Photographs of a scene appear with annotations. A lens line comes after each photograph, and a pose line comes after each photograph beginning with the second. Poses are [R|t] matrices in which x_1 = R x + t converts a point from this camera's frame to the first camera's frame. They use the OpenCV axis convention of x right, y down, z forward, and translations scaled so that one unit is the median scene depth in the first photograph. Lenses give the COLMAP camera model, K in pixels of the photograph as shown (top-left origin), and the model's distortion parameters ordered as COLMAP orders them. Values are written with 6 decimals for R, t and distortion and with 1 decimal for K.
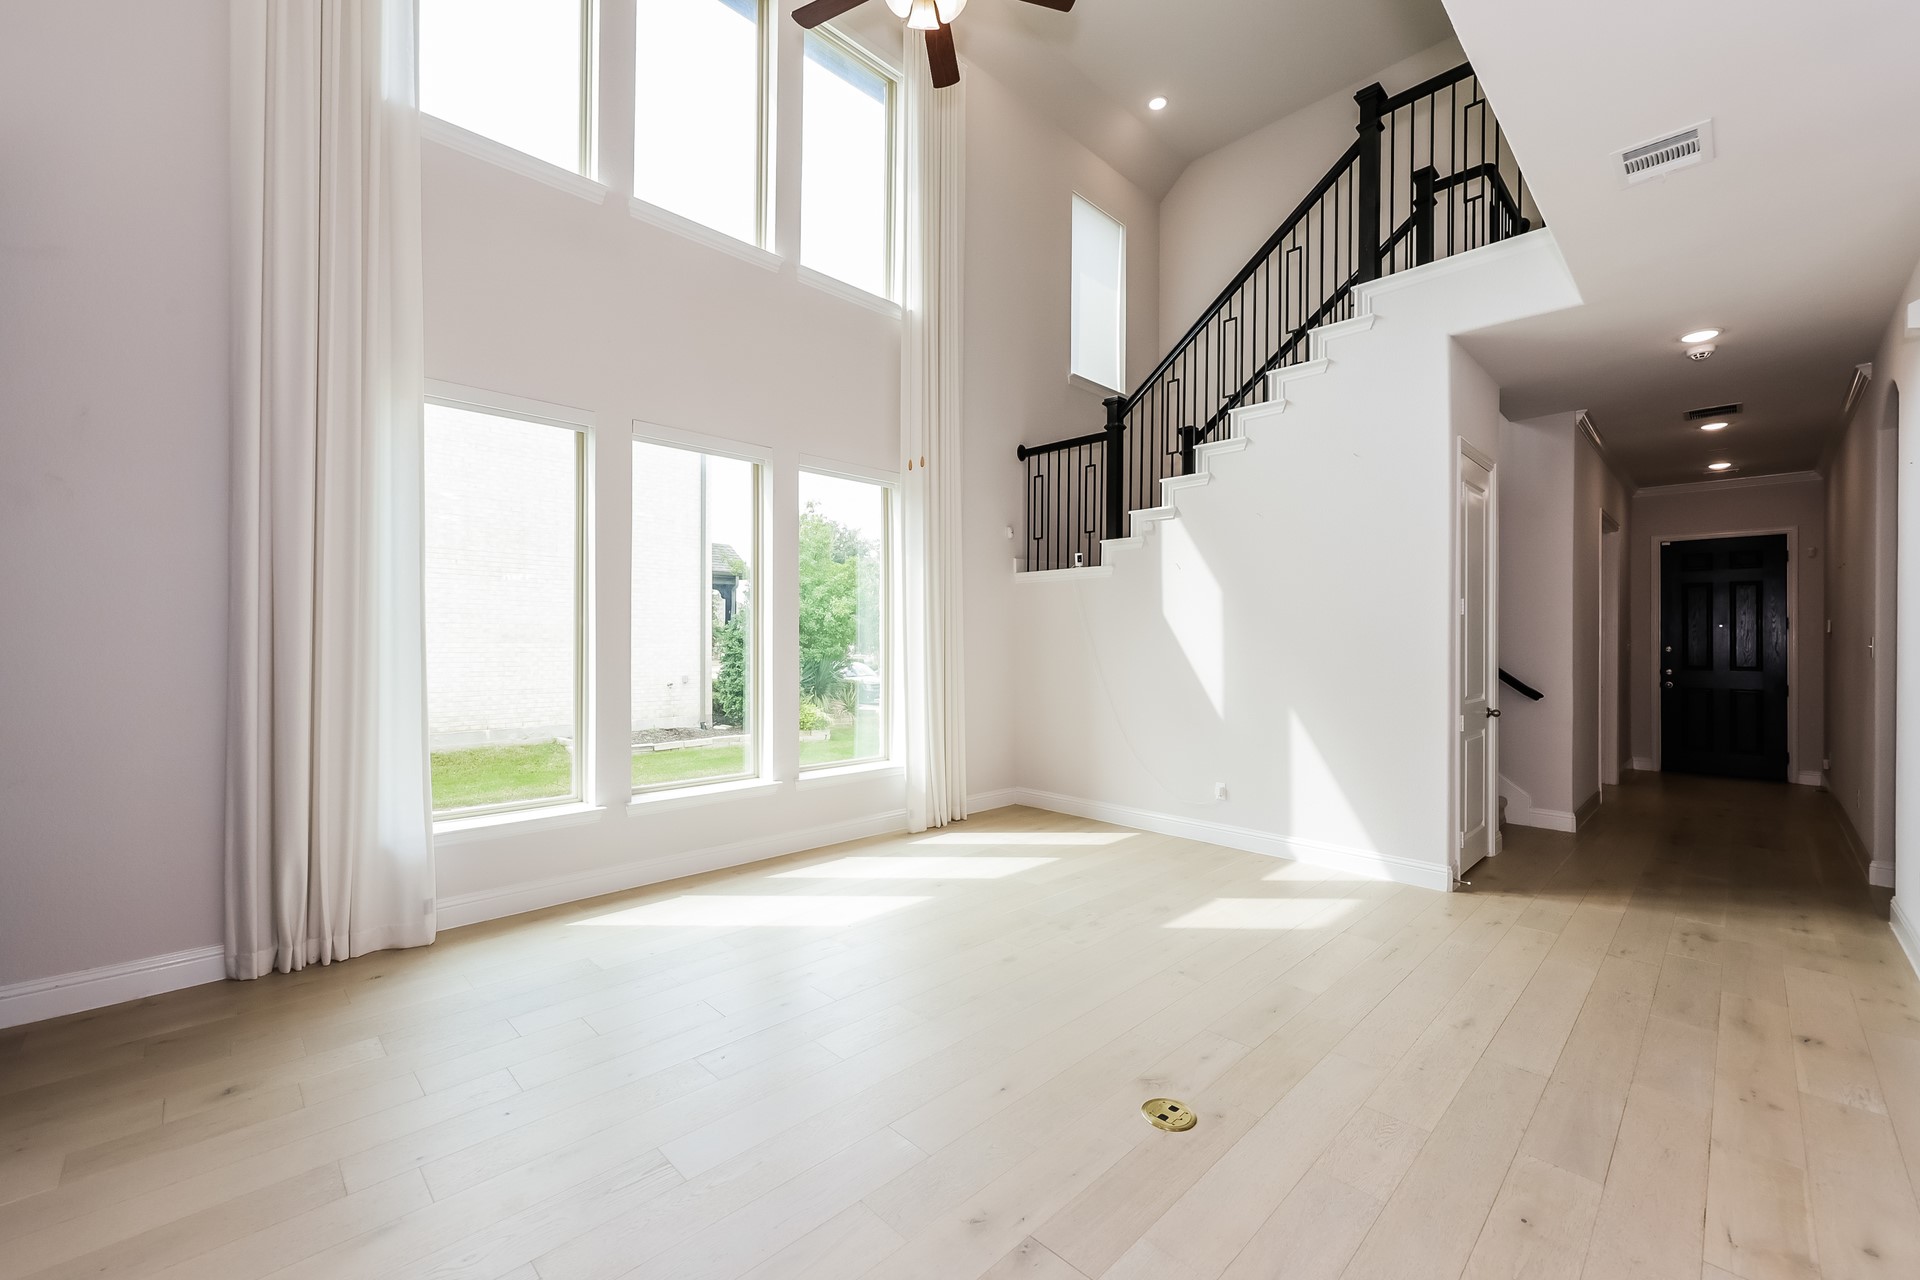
lens RADIAL K [[771.5, 0, 956.2], [0, 771.5, 644.9], [0, 0, 1]] dist [0.009627, 0.000414]
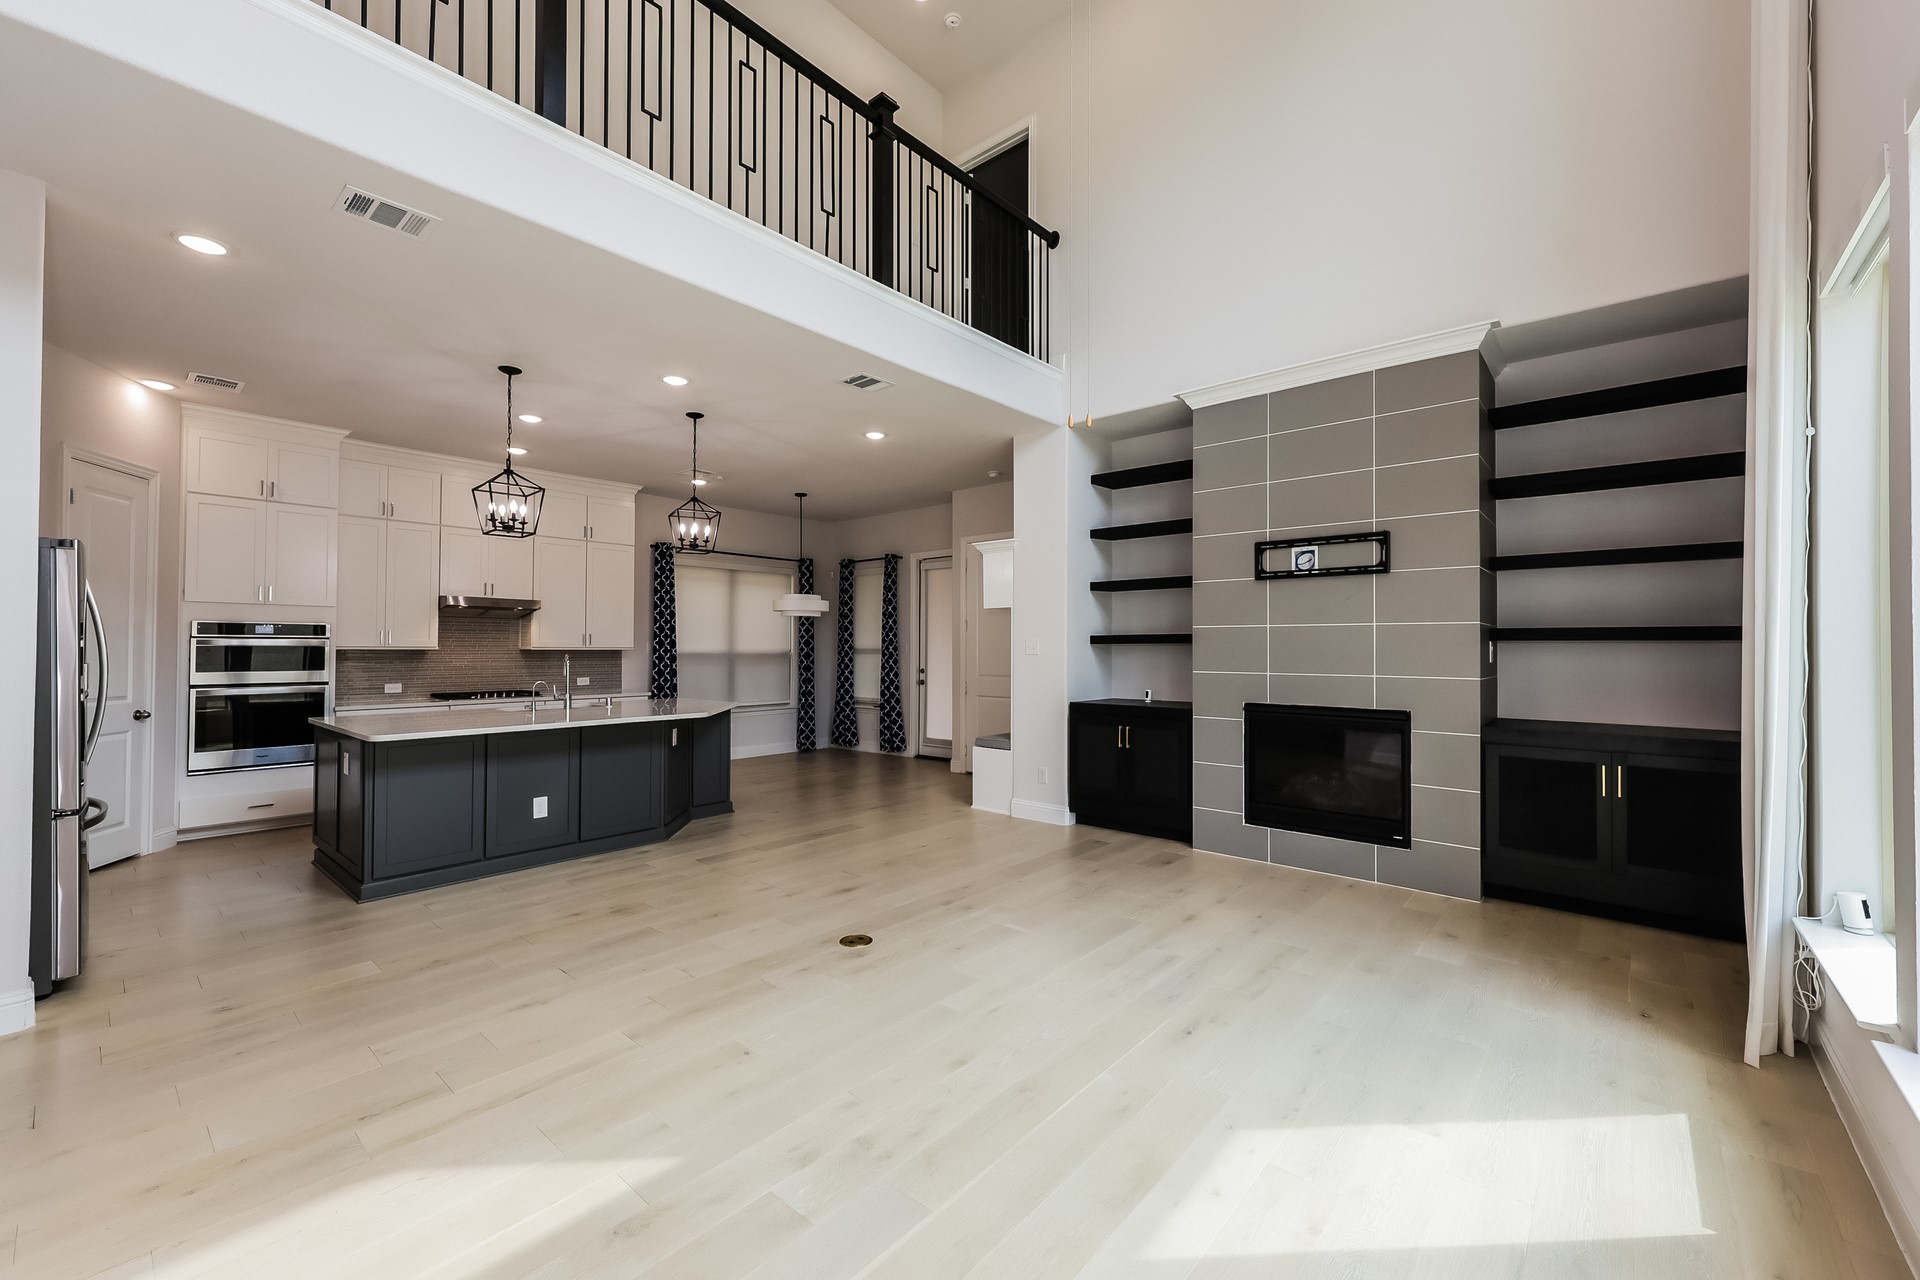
lens RADIAL K [[771.5, 0, 955.8], [0, 771.5, 638.3], [0, 0, 1]] dist [0.009627, 0.000414]
pose [[-0.996792, -0.009247, -0.079494, 0.094143], [-0.008382, 0.999902, -0.011214, -0.000660], [0.079590, -0.010511, -0.996772, 1.215439]]
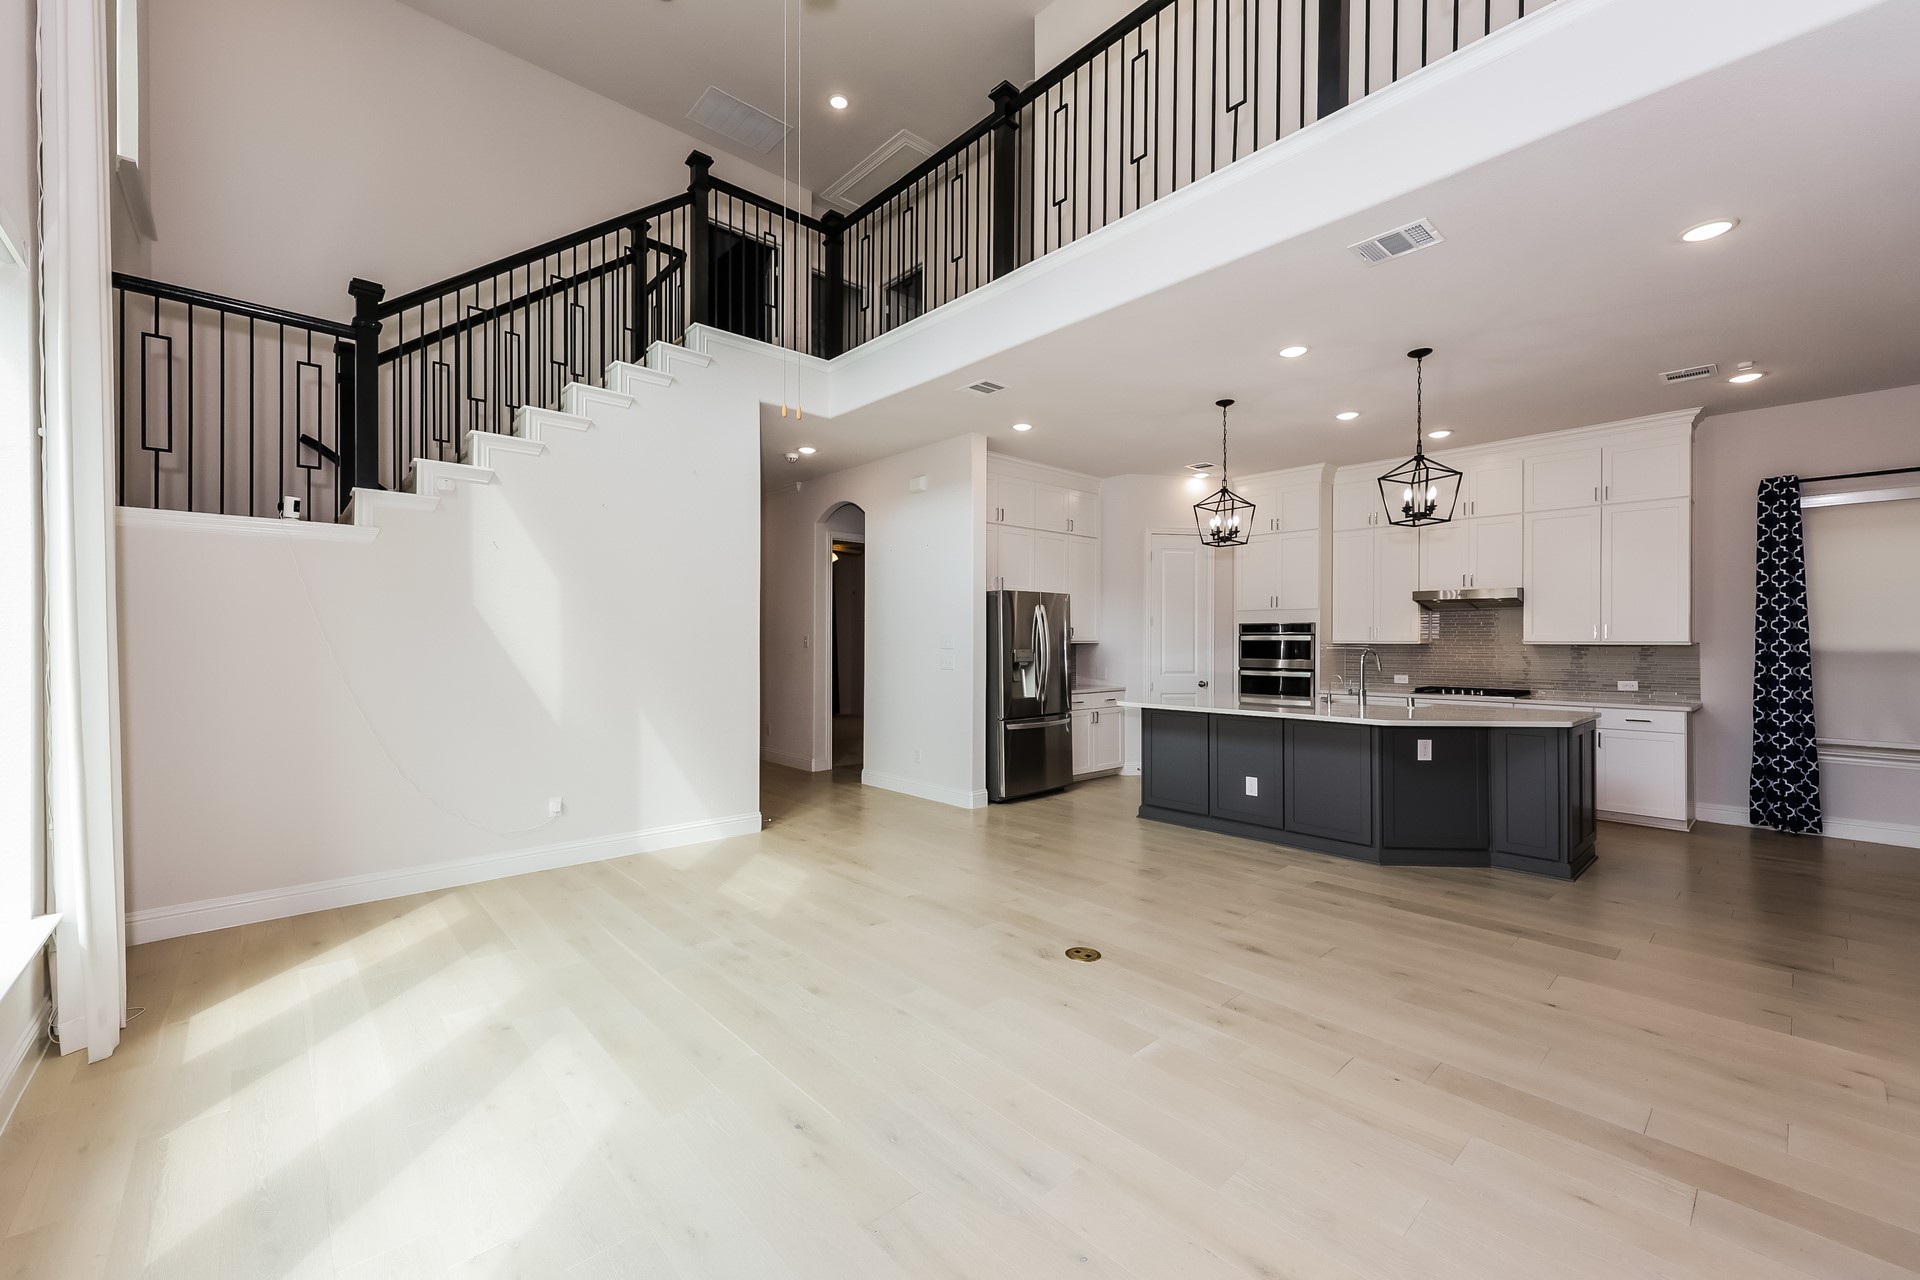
lens RADIAL K [[771.5, 0, 958.4], [0, 771.5, 642.4], [0, 0, 1]] dist [0.009627, 0.000414]
pose [[0.041484, -0.008611, 0.999102, -0.570483], [0.003320, 0.999959, 0.008481, -0.005577], [-0.999134, 0.002965, 0.041511, 0.547848]]
